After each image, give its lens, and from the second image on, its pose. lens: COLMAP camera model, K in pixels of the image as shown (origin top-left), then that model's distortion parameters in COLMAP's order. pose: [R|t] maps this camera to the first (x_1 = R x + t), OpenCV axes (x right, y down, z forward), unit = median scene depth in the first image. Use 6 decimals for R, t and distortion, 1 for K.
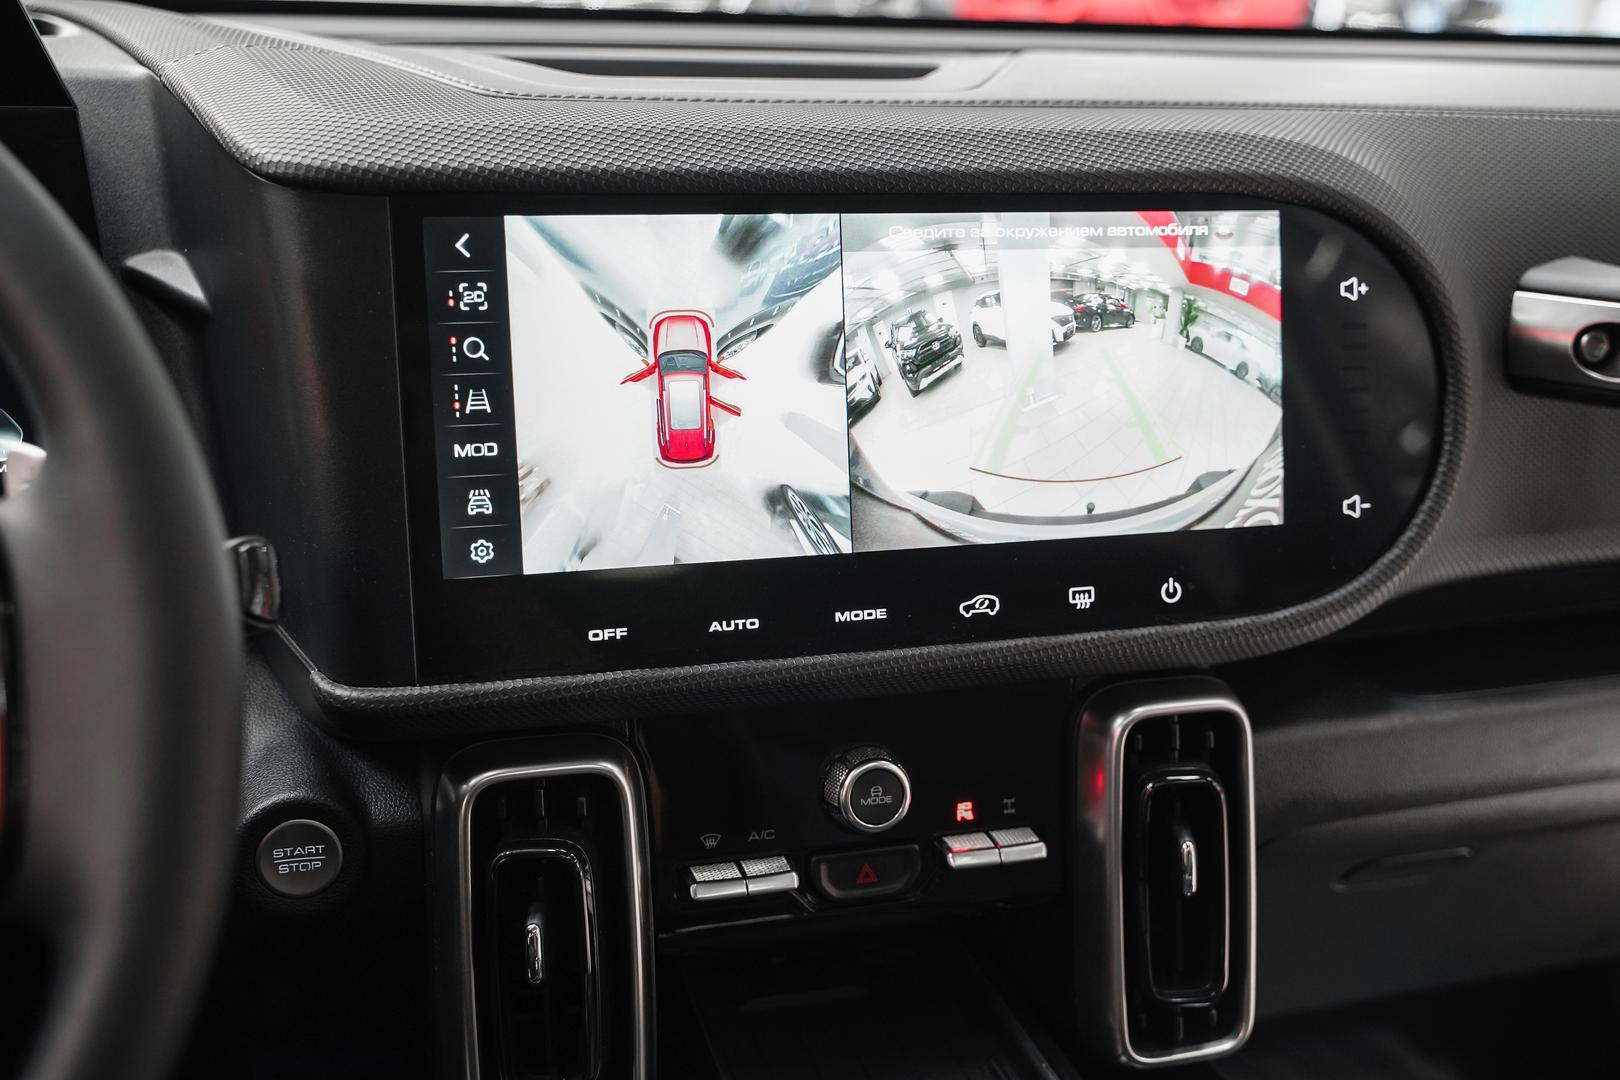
lens RADIAL K [[1675.5, 0, 810.6], [0, 1675.5, 561.3], [0, 0, 1]] dist [-0.002109, -0.000827]
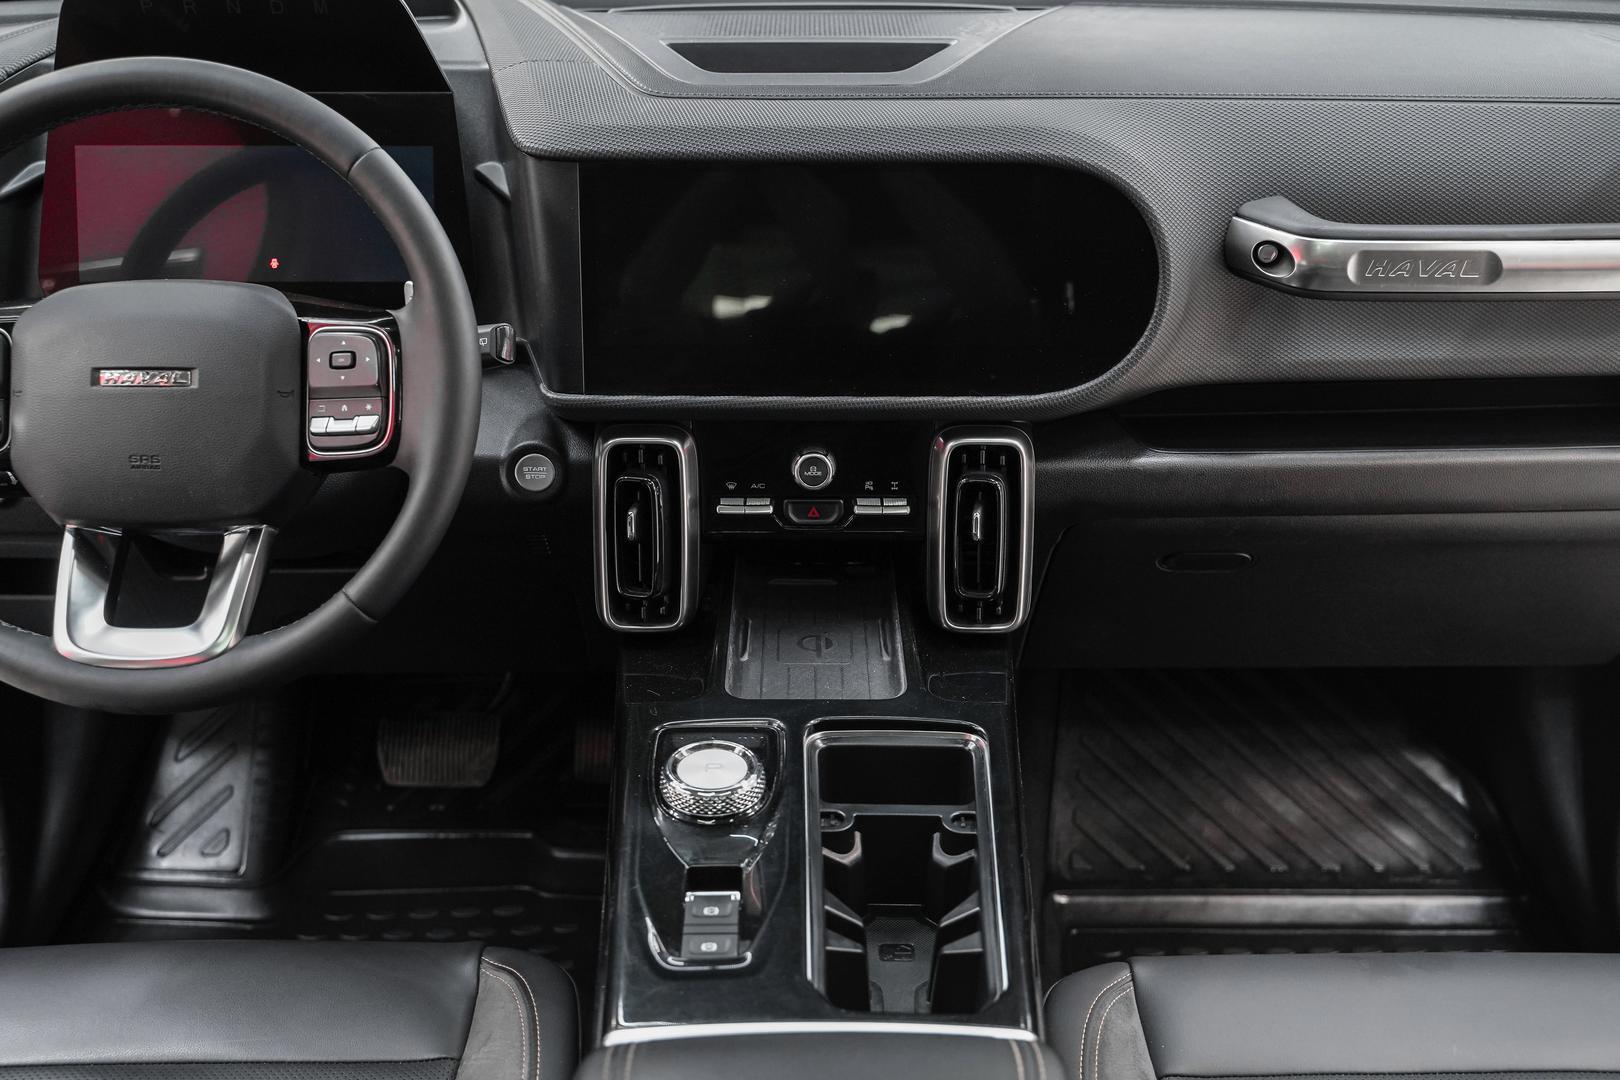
lens RADIAL K [[1854.7, 0, 810.0], [0, 1854.7, 540.0], [0, 0, 1]] dist [0.006040, -0.022359]
pose [[0.959340, 0.104186, -0.262321, 0.592481], [-0.066403, 0.986604, 0.149005, -0.099231], [0.274332, -0.125528, 0.953407, -1.036151]]
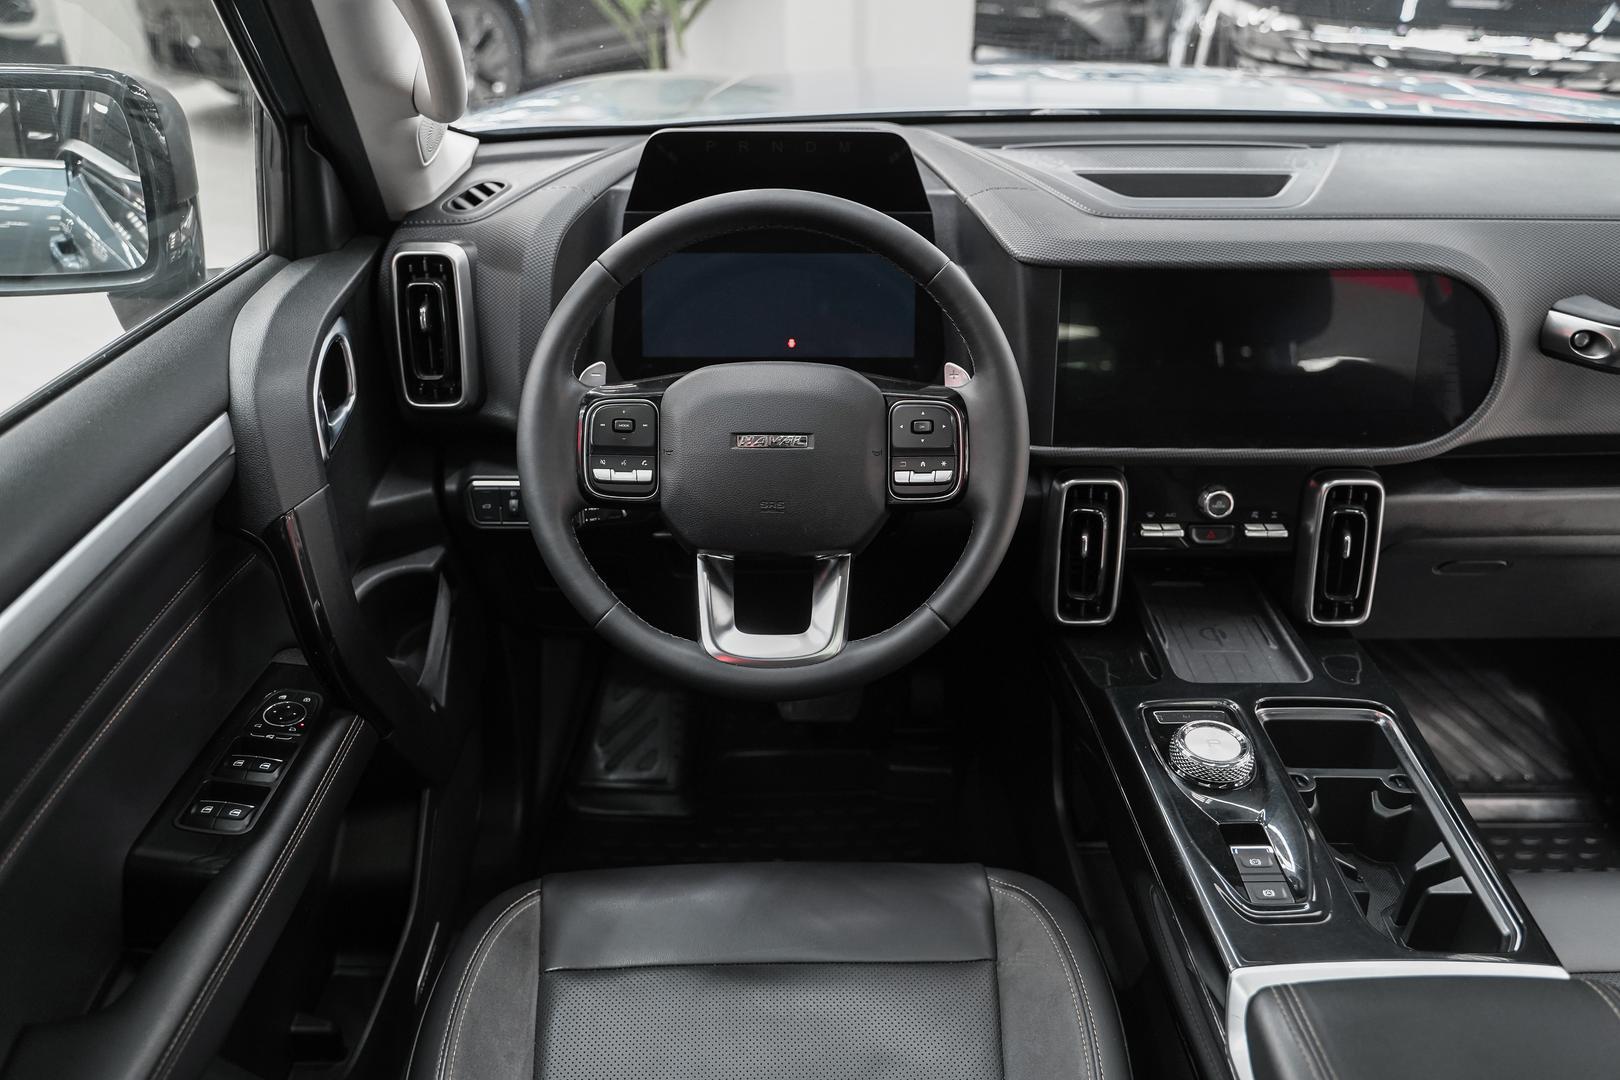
lens RADIAL K [[1267.6, 0, 810.0], [0, 1267.6, 540.0], [0, 0, 1]] dist [-0.003705, -0.000030]
pose [[0.960231, 0.112988, -0.255324, -0.058805], [-0.067333, 0.981181, 0.180972, -0.111220], [0.270967, -0.156583, 0.949768, -0.983465]]
